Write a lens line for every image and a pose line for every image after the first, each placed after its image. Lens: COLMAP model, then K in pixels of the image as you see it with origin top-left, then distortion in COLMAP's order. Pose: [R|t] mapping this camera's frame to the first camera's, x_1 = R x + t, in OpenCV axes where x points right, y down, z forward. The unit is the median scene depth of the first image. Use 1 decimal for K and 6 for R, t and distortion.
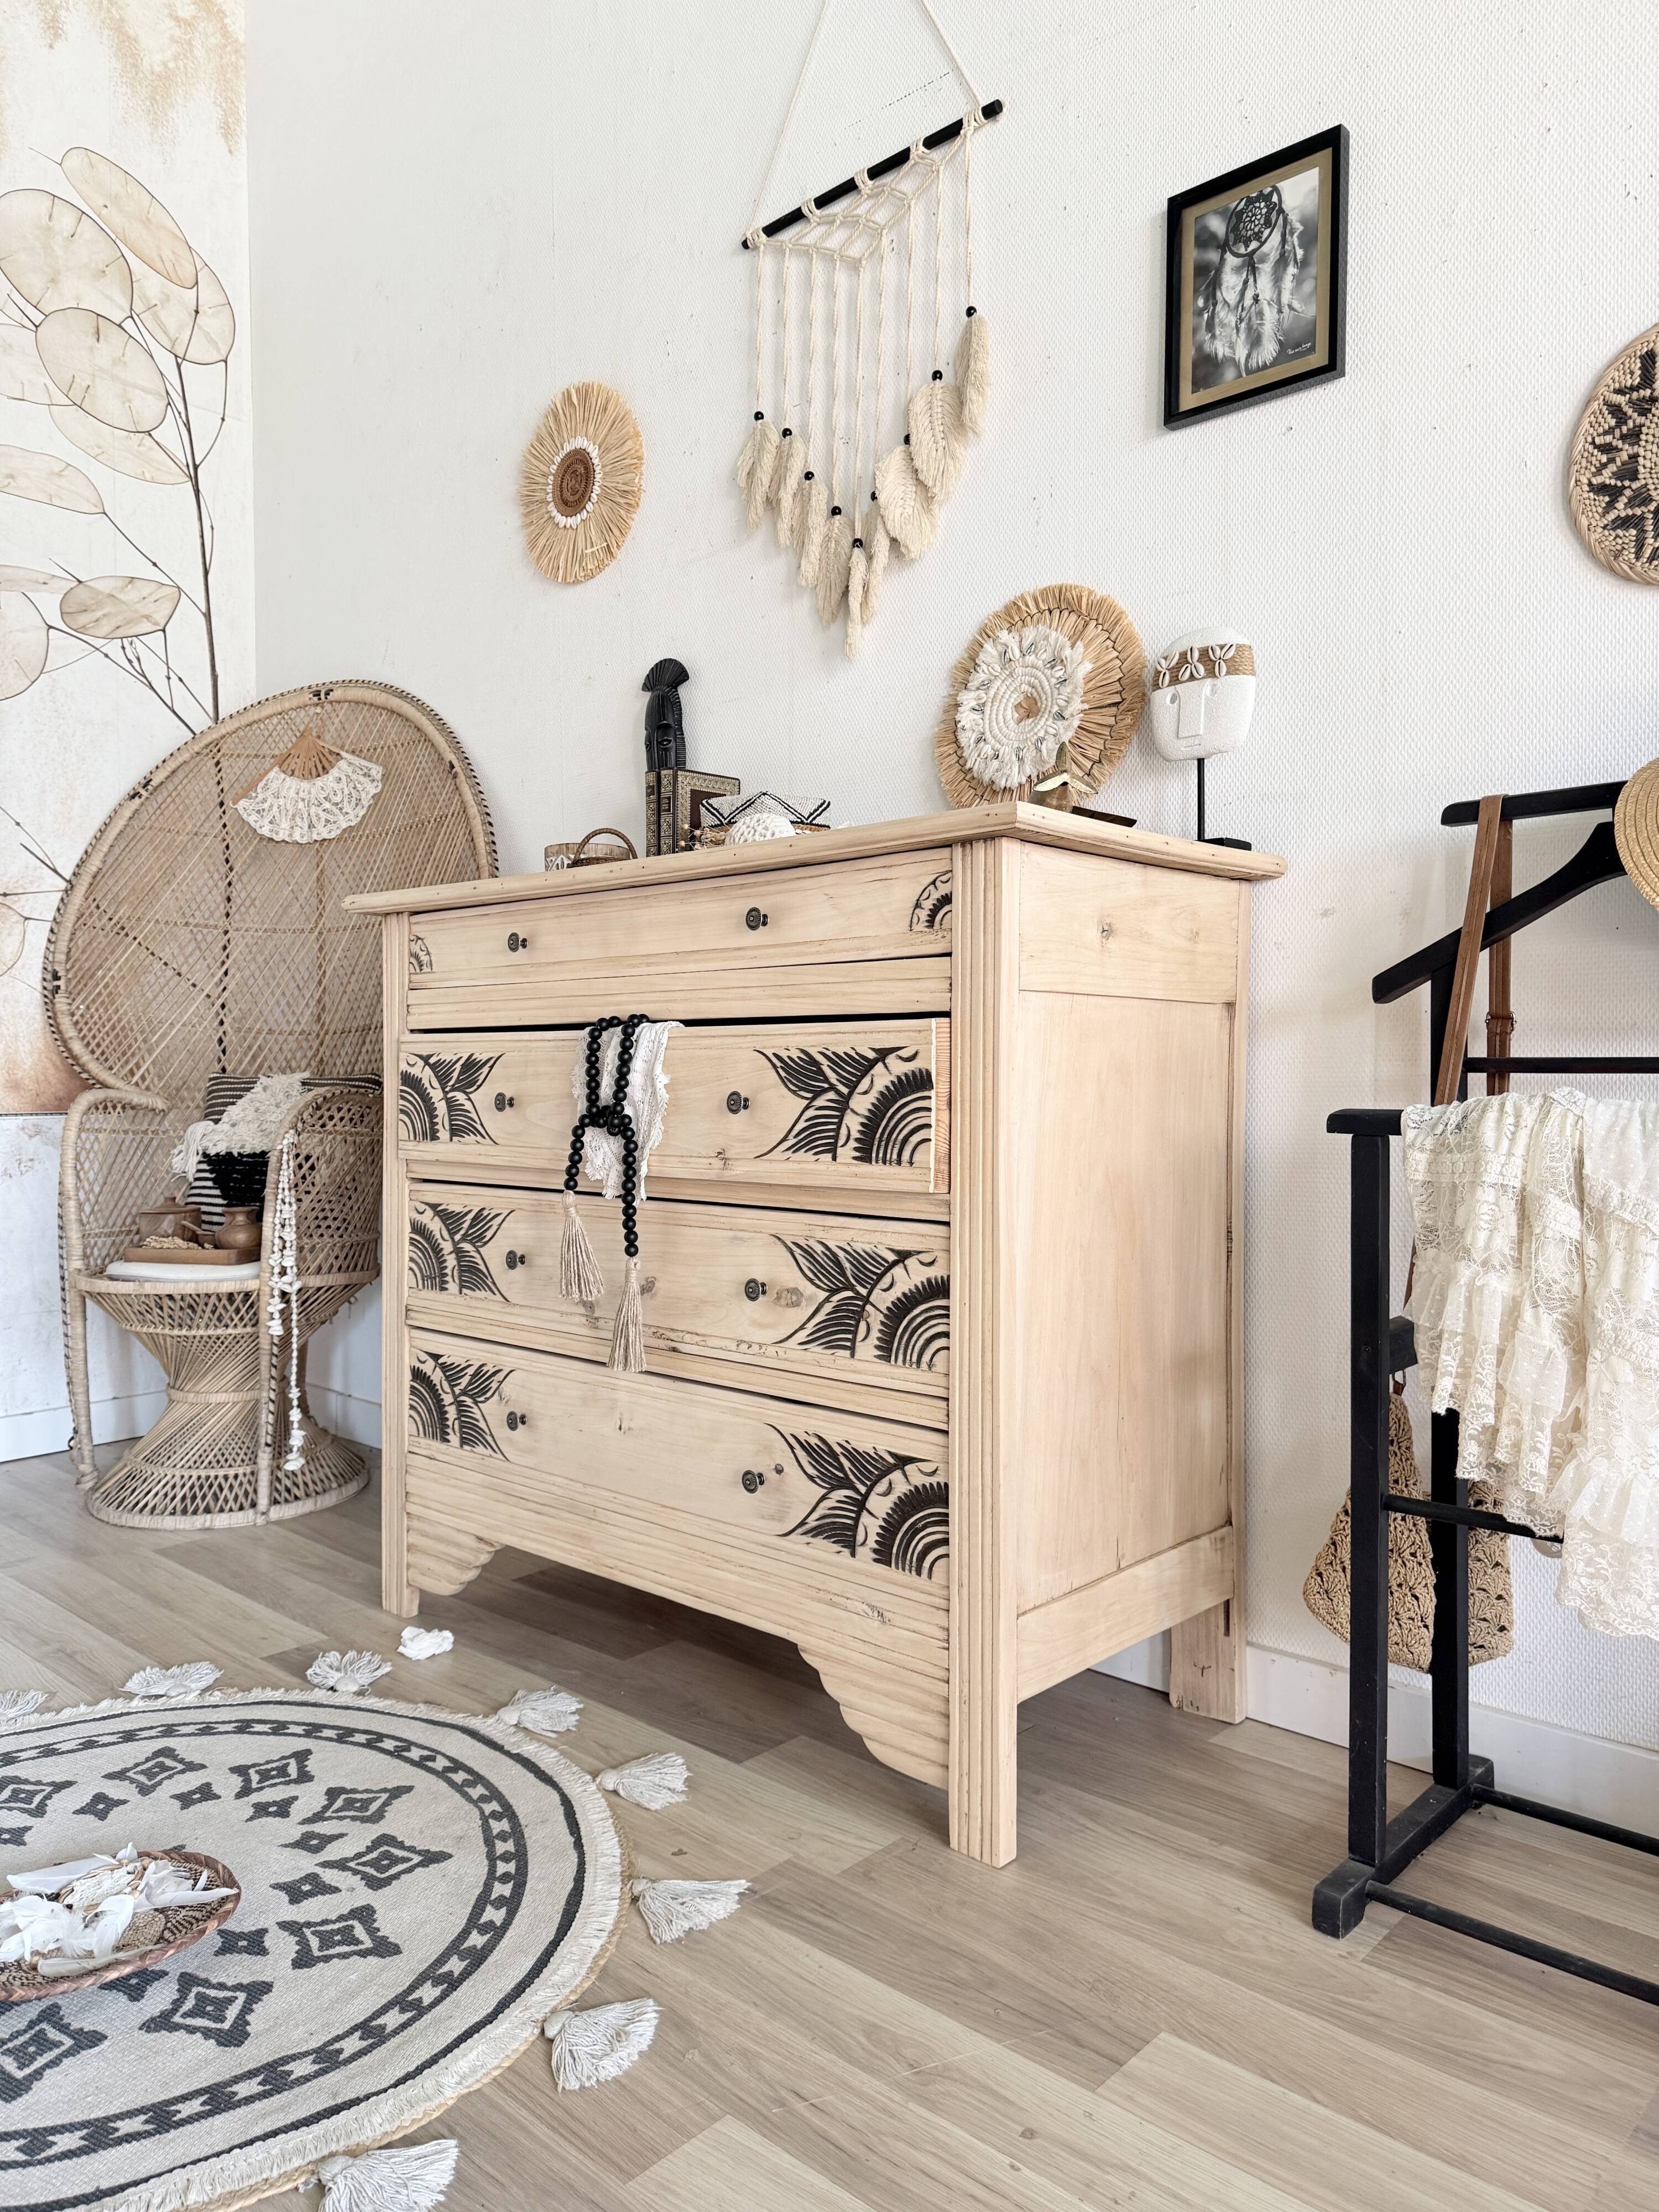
lens RADIAL K [[1538.2, 0, 820.3], [0, 1538.2, 1102.8], [0, 0, 1]] dist [0.119899, -0.158960]
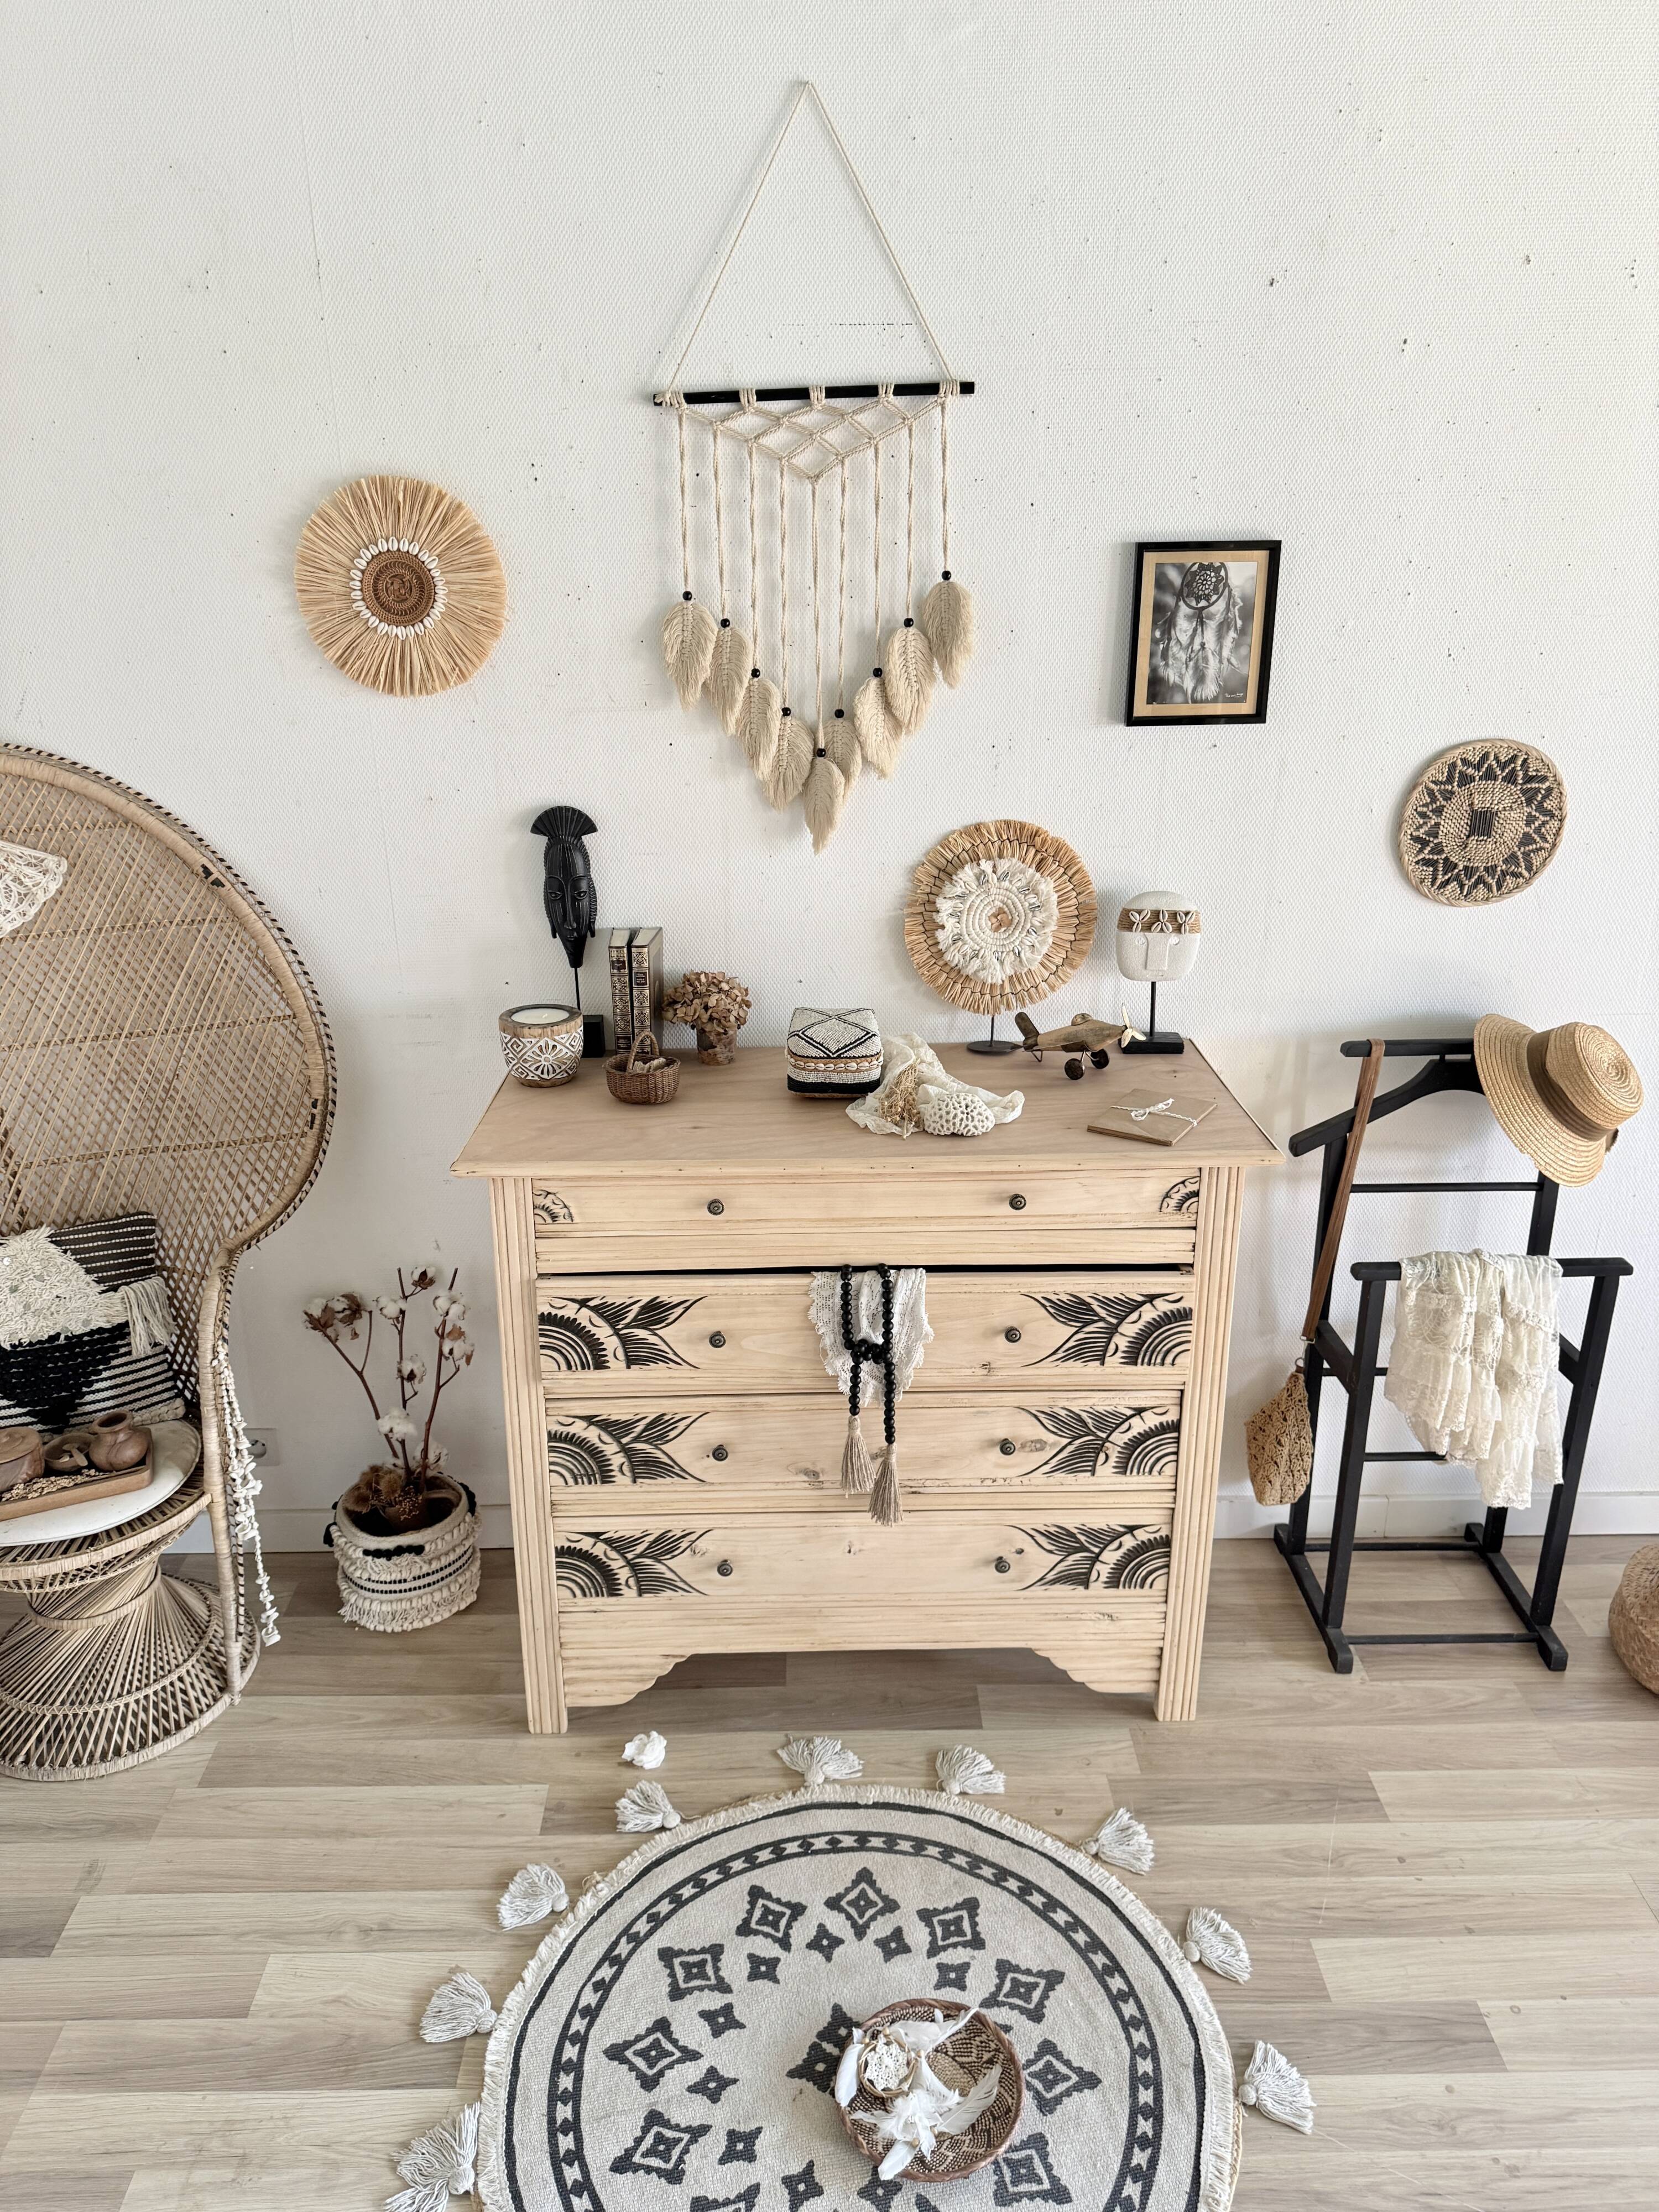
lens RADIAL K [[1539.2, 0, 814.5], [0, 1539.2, 1102.8], [0, 0, 1]] dist [0.122077, -0.190372]
pose [[0.729186, -0.241940, 0.640119, -0.920391], [0.025160, 0.944261, 0.328234, -0.589907], [-0.683852, -0.223238, 0.694630, 0.209228]]
